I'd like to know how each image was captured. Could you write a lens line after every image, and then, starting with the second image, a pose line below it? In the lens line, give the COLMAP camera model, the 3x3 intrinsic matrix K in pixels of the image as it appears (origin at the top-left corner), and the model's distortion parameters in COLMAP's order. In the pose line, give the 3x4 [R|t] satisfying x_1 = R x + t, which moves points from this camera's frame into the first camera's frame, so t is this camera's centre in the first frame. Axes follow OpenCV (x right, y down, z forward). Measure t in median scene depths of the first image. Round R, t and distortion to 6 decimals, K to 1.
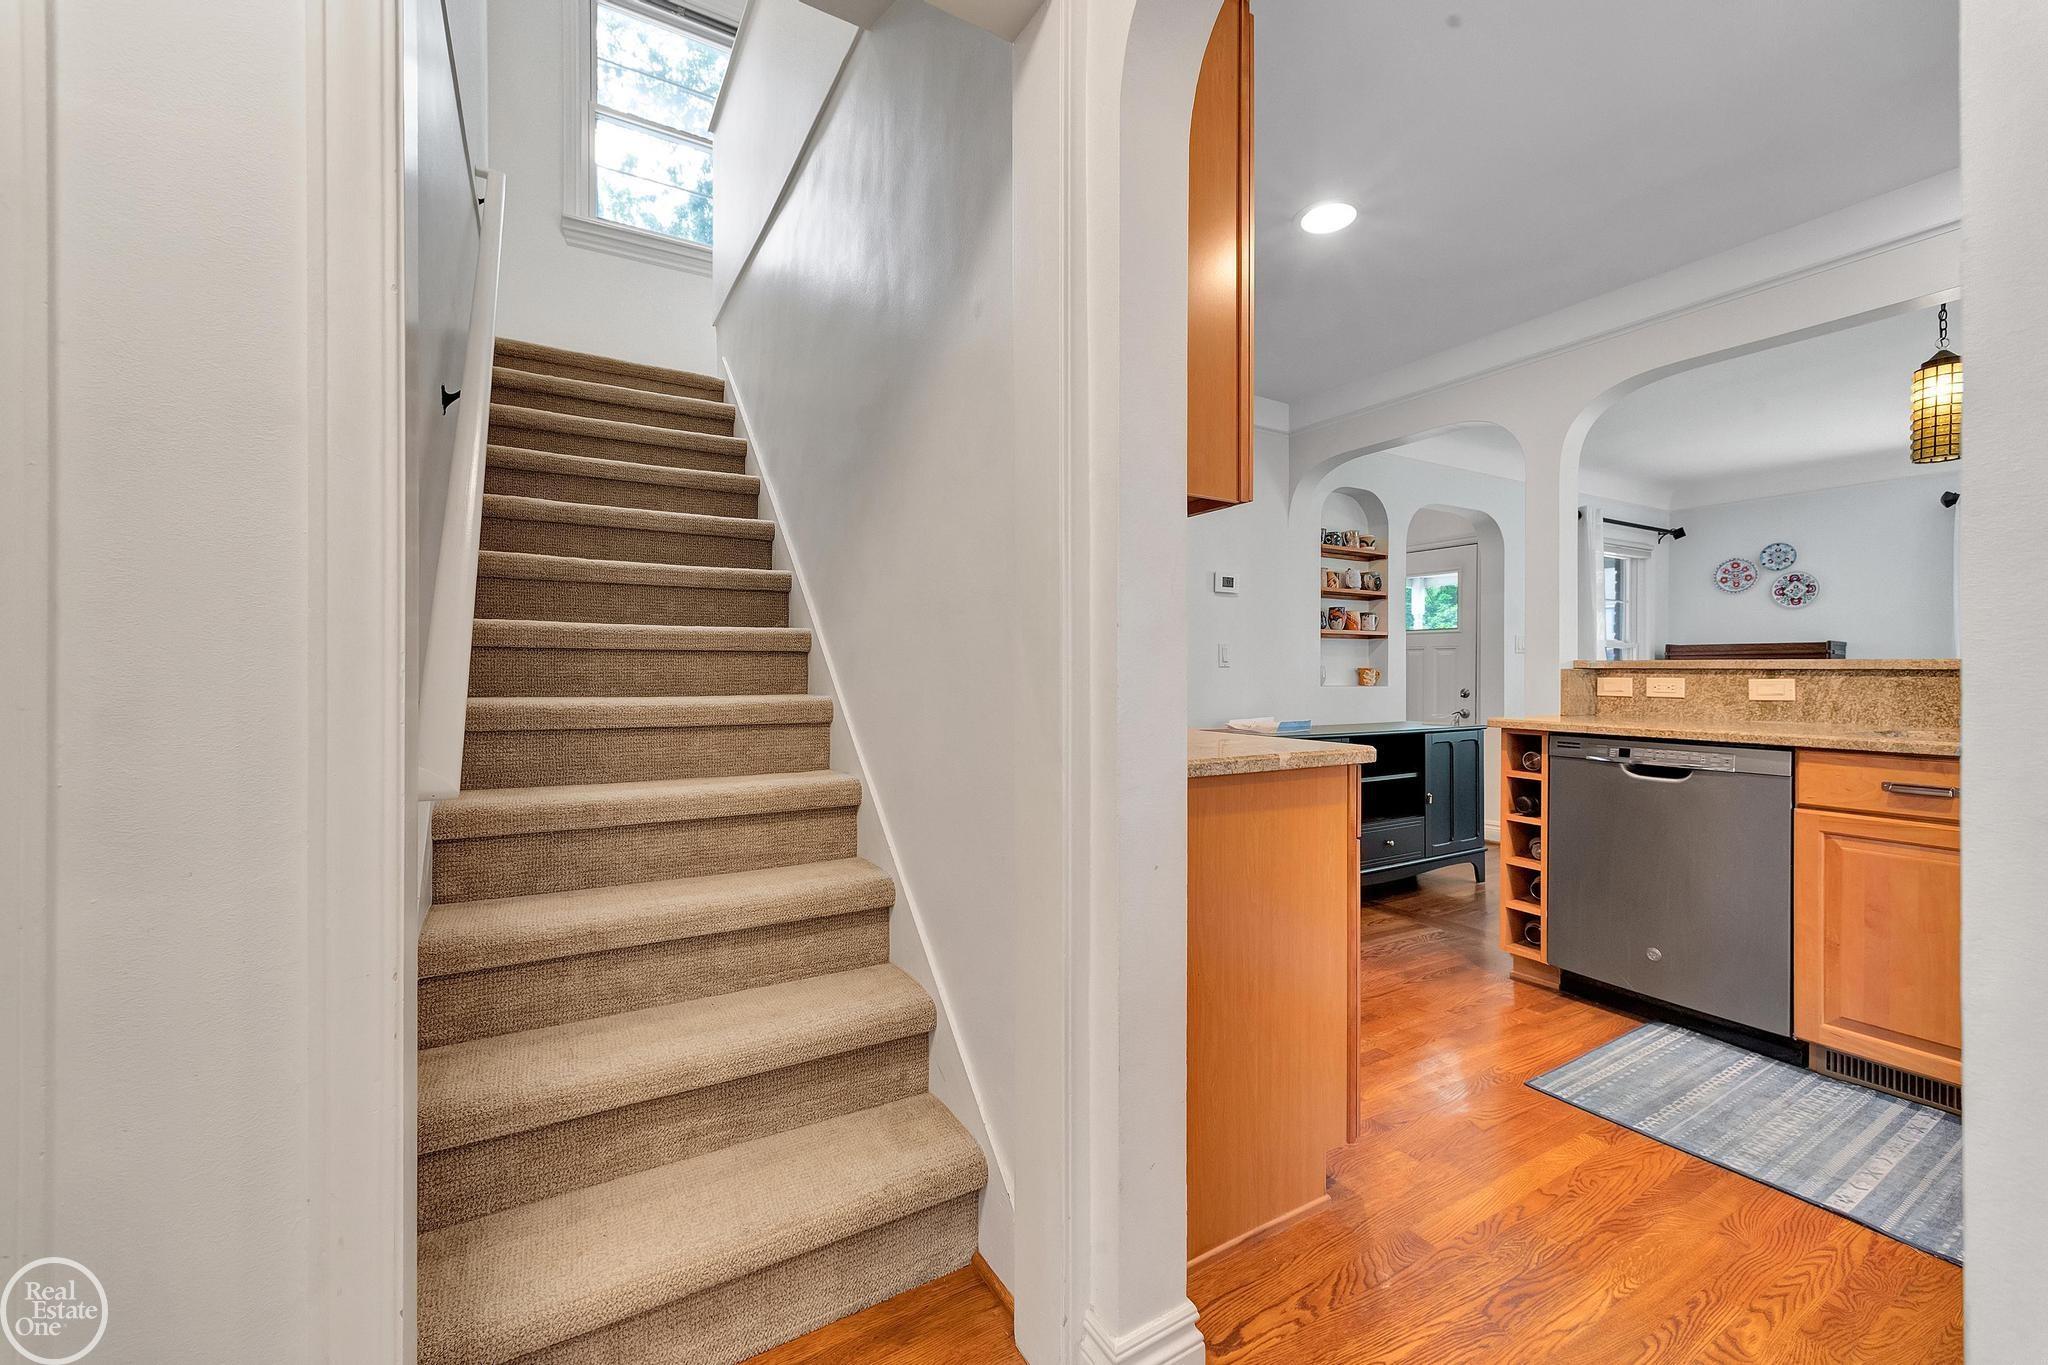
lens RADIAL K [[799.9, 0, 1022.6], [0, 799.9, 675.0], [0, 0, 1]] dist [0.004565, 0.000080]
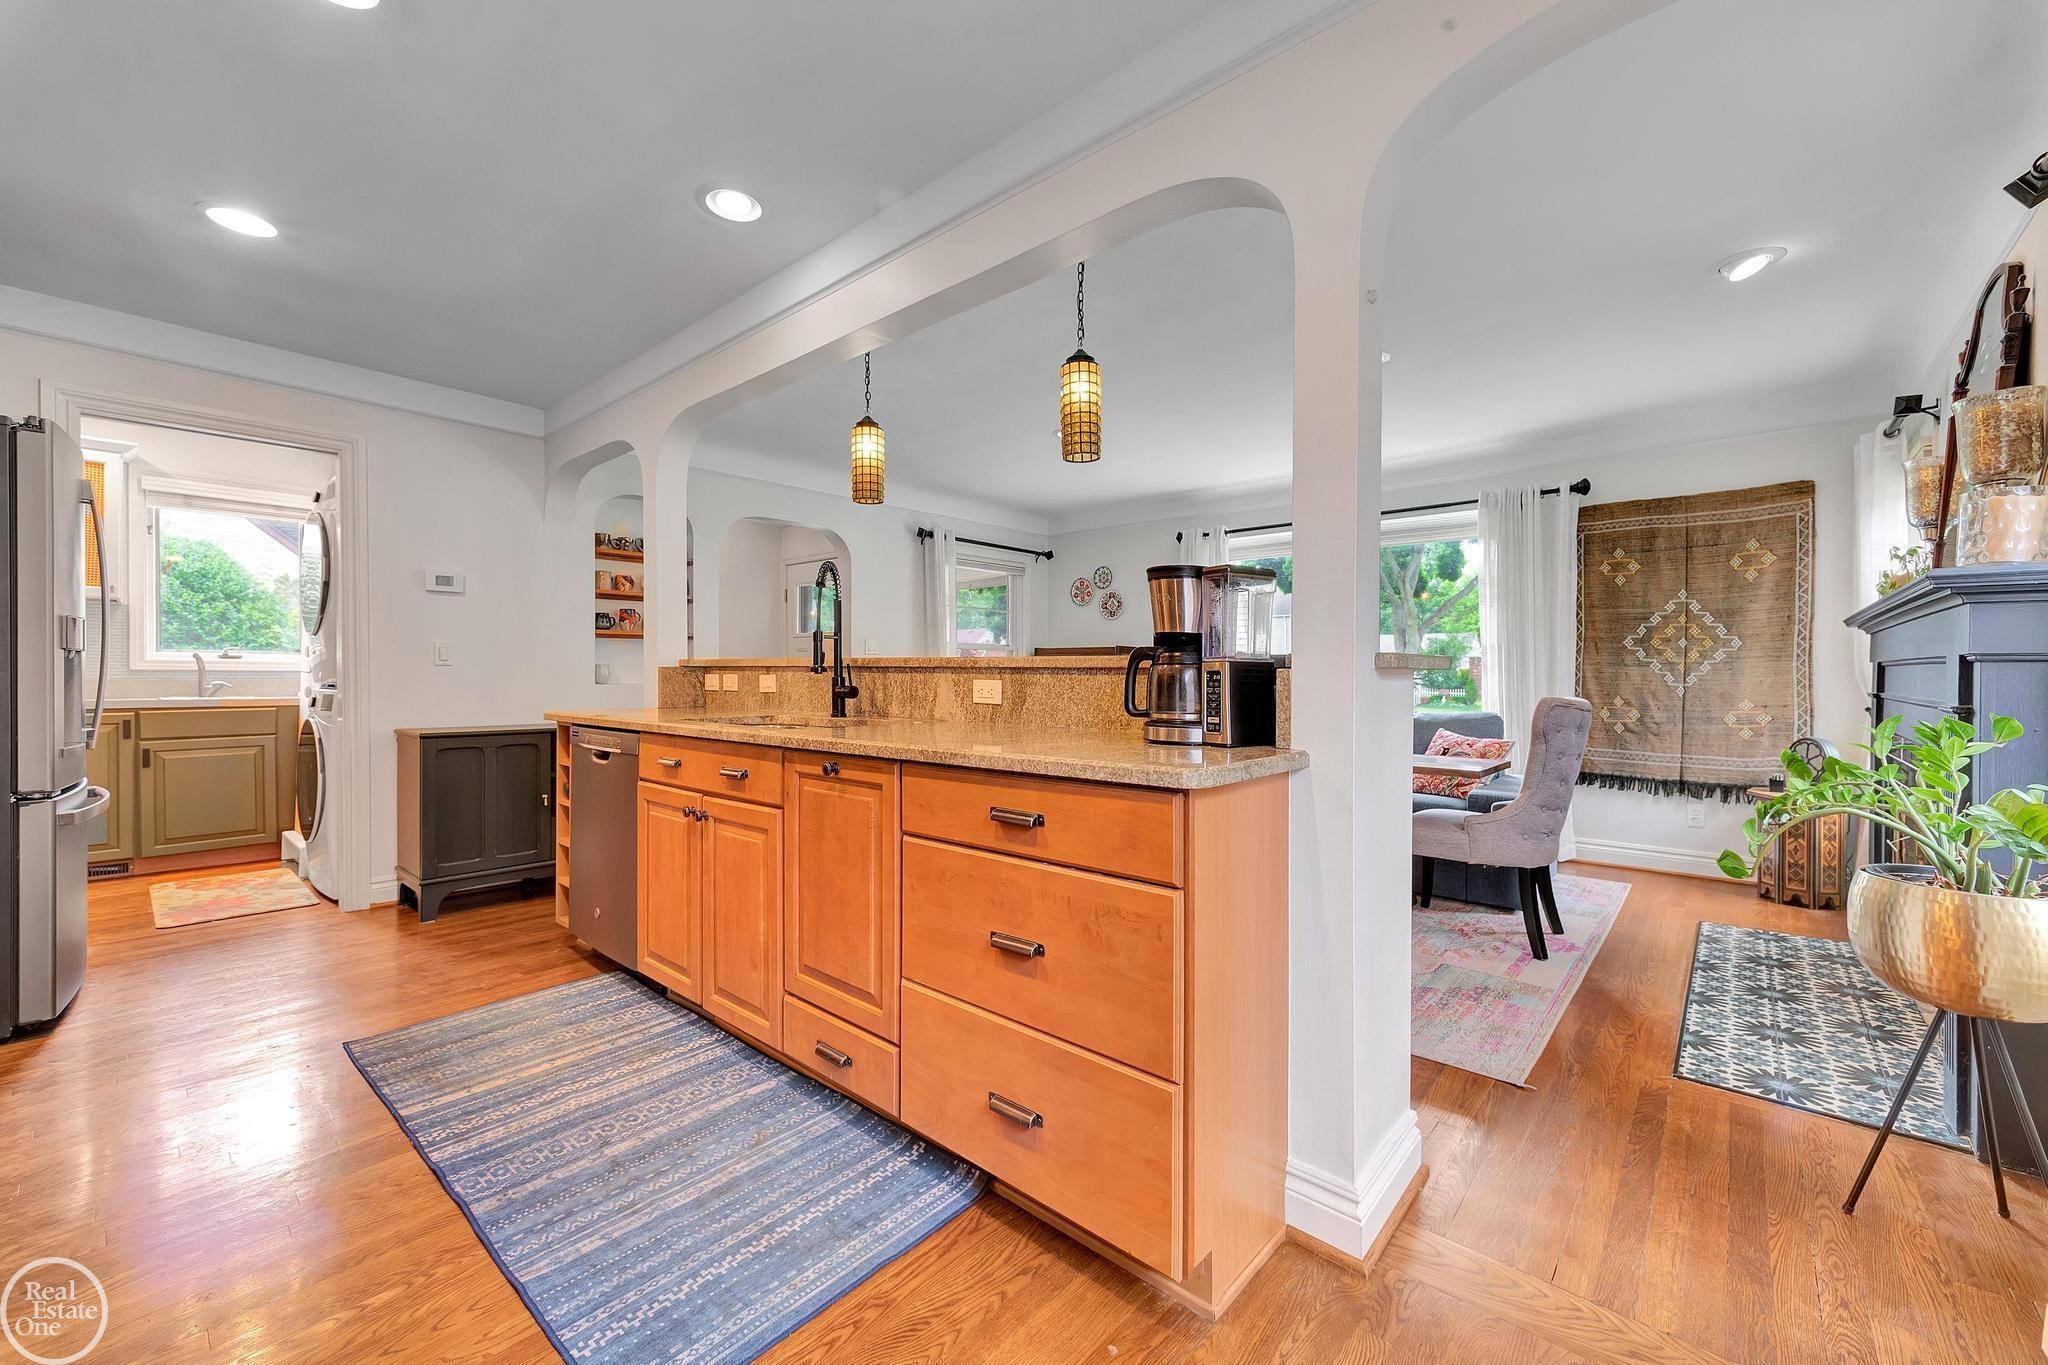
lens RADIAL K [[798.7, 0, 1024.0], [0, 798.7, 682.5], [0, 0, 1]] dist [0.005657, -0.000583]
pose [[0.948607, -0.004280, 0.316427, 0.571315], [0.002241, 0.999974, 0.006807, 0.006055], [-0.316448, -0.005748, 0.948592, -0.159474]]
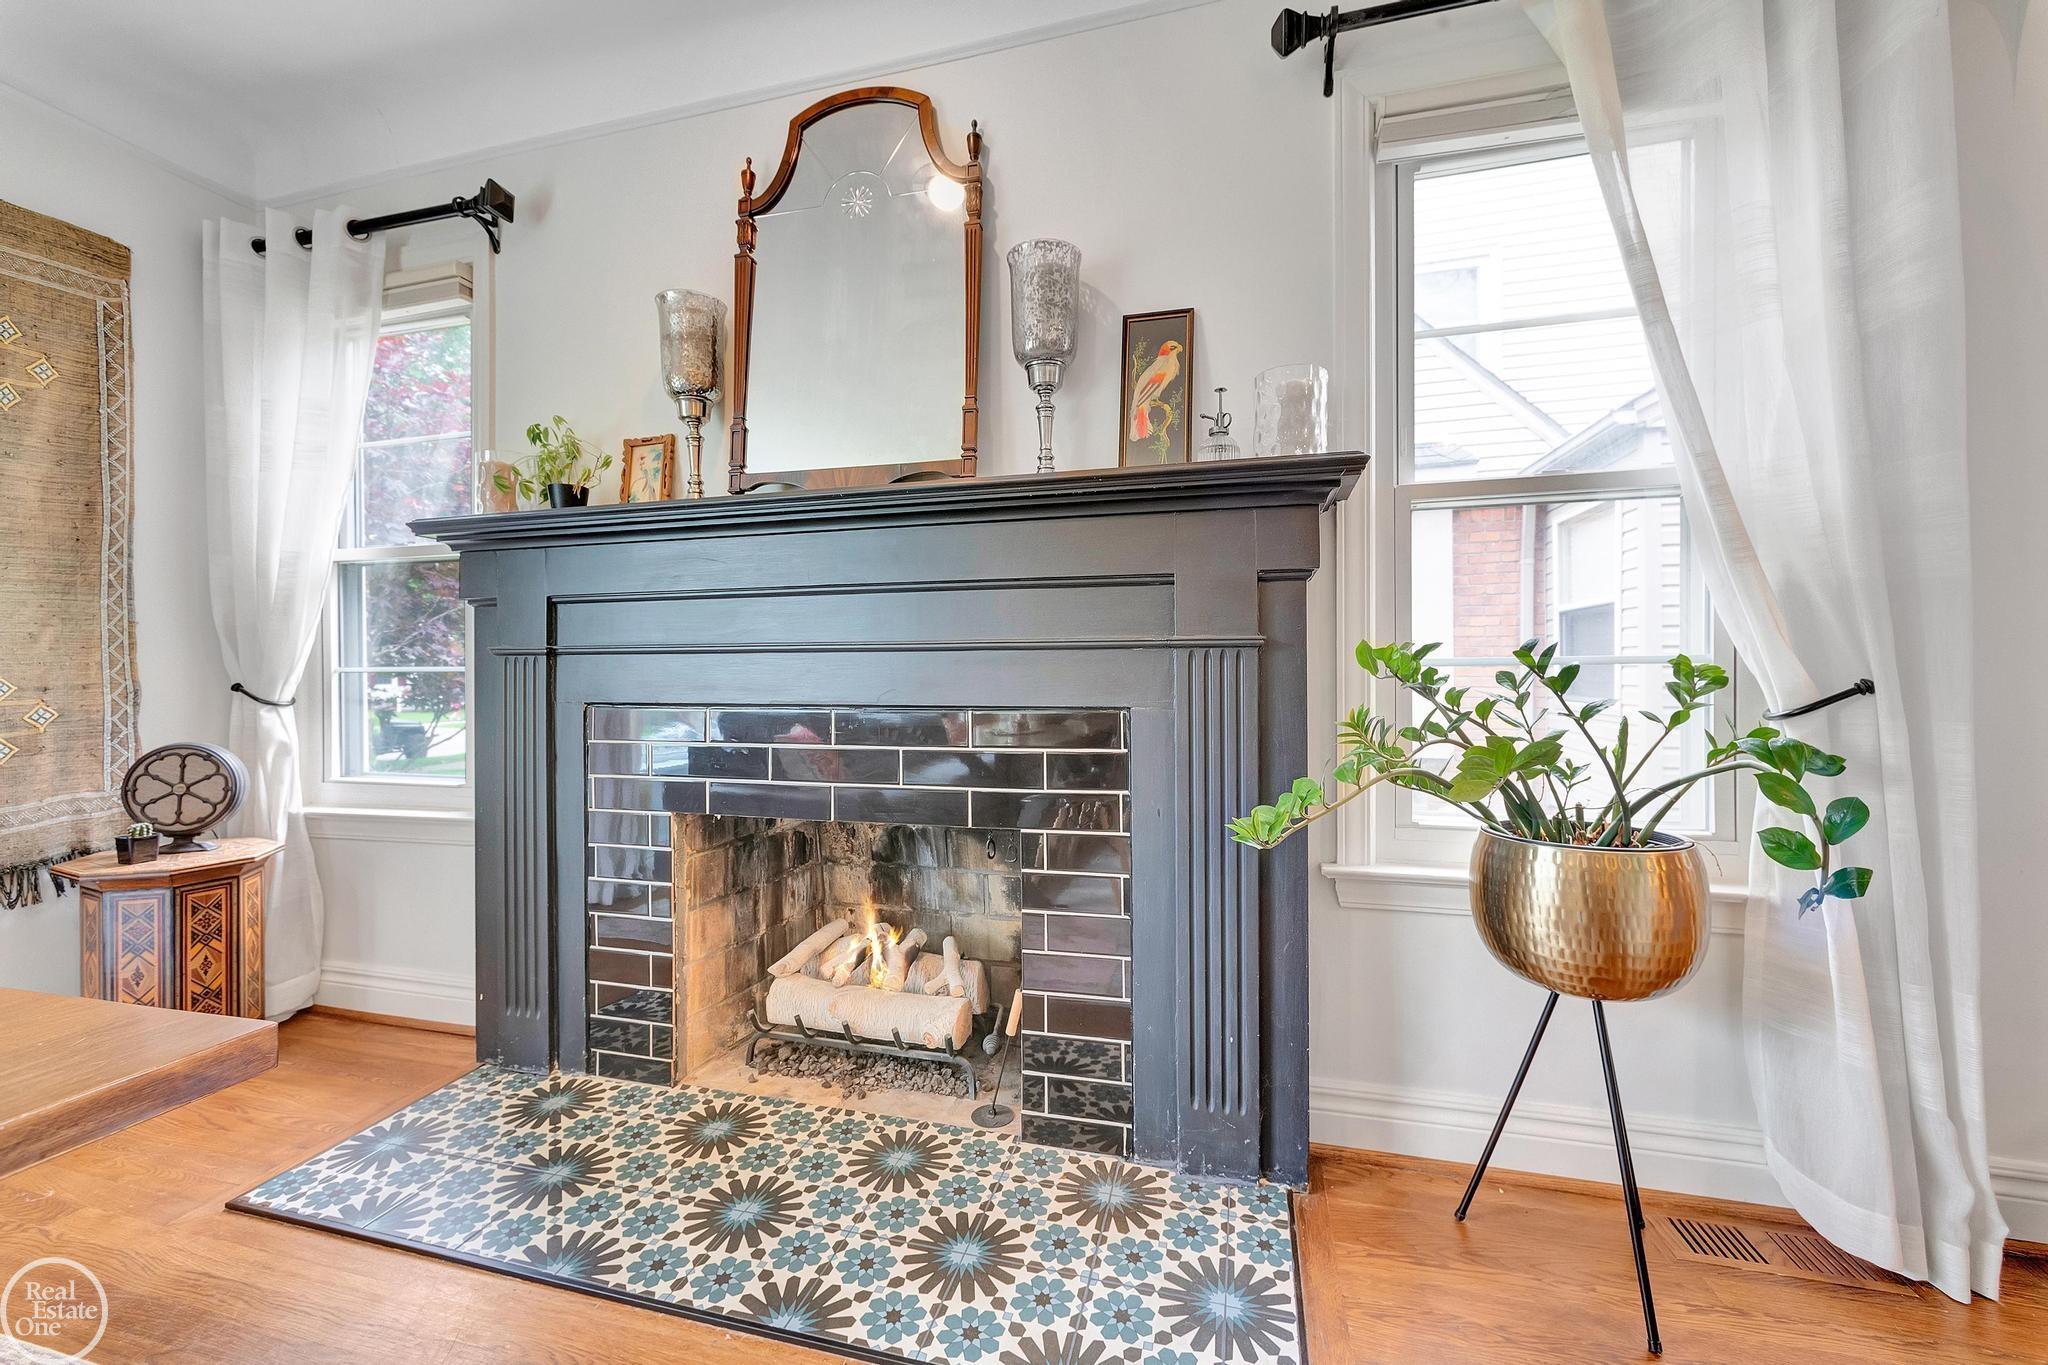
lens RADIAL K [[815.5, 0, 1024.9], [0, 815.5, 673.2], [0, 0, 1]] dist [0.000710, 0.000336]
pose [[-0.703857, -0.002790, 0.710336, 1.006905], [0.005029, 0.999948, 0.008911, 0.033034], [-0.710324, 0.009845, -0.703806, 0.399841]]
